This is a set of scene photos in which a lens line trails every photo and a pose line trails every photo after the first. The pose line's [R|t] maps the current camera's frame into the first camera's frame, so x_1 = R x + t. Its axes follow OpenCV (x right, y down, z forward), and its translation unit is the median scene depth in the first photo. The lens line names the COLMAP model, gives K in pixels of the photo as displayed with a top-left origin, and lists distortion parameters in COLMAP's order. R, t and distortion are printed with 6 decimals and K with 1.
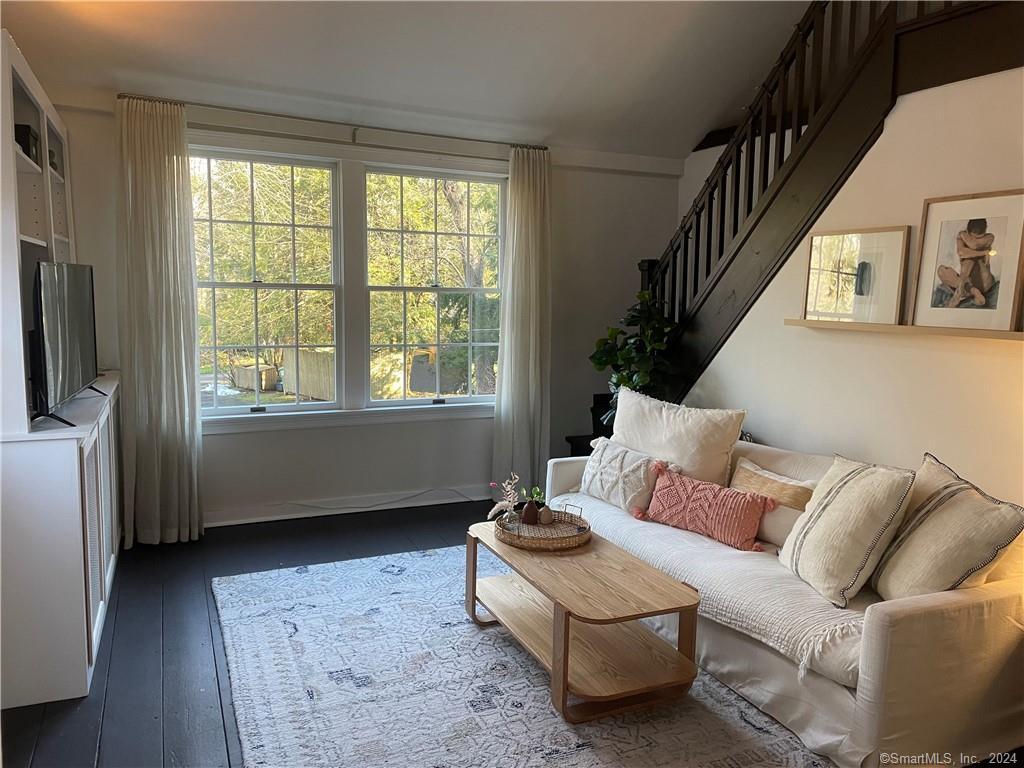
lens RADIAL K [[763.6, 0, 514.3], [0, 763.6, 370.1], [0, 0, 1]] dist [0.037405, -0.001879]
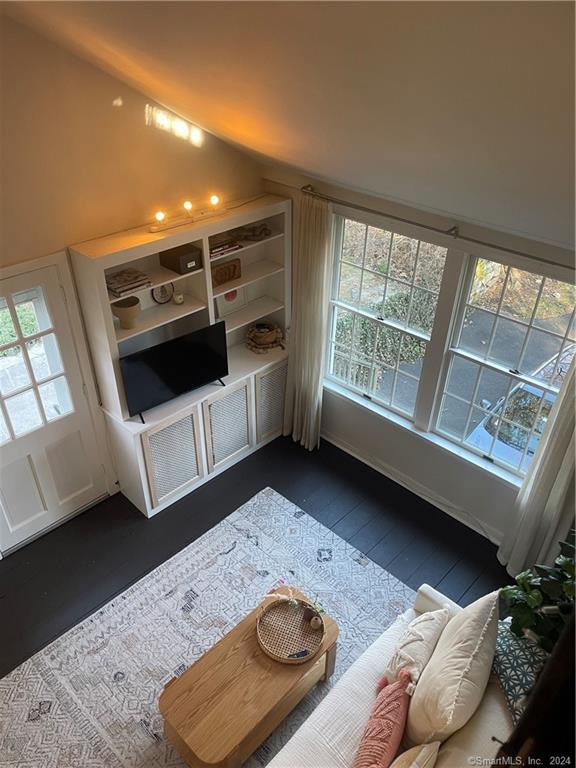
lens RADIAL K [[571.3, 0, 288.0], [0, 571.3, 384.0], [0, 0, 1]] dist [0.118061, -0.177425]
pose [[0.366051, 0.514726, -0.775283, 0.522600], [-0.101613, 0.850231, 0.516509, -0.605827], [0.925030, -0.110290, 0.363531, 0.535061]]
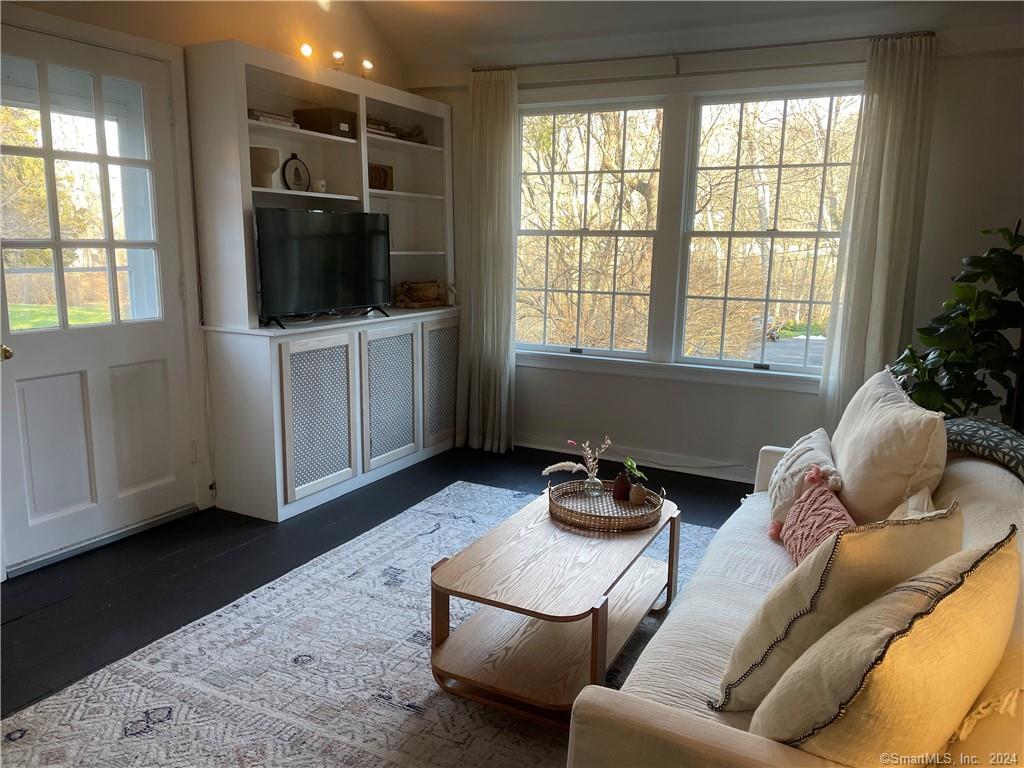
lens RADIAL K [[761.7, 0, 521.0], [0, 761.7, 382.2], [0, 0, 1]] dist [0.118061, -0.177425]
pose [[0.623906, 0.133690, -0.769980, 0.516242], [-0.085390, 0.991022, 0.102879, -0.008802], [0.776821, 0.001561, 0.629720, 0.309449]]
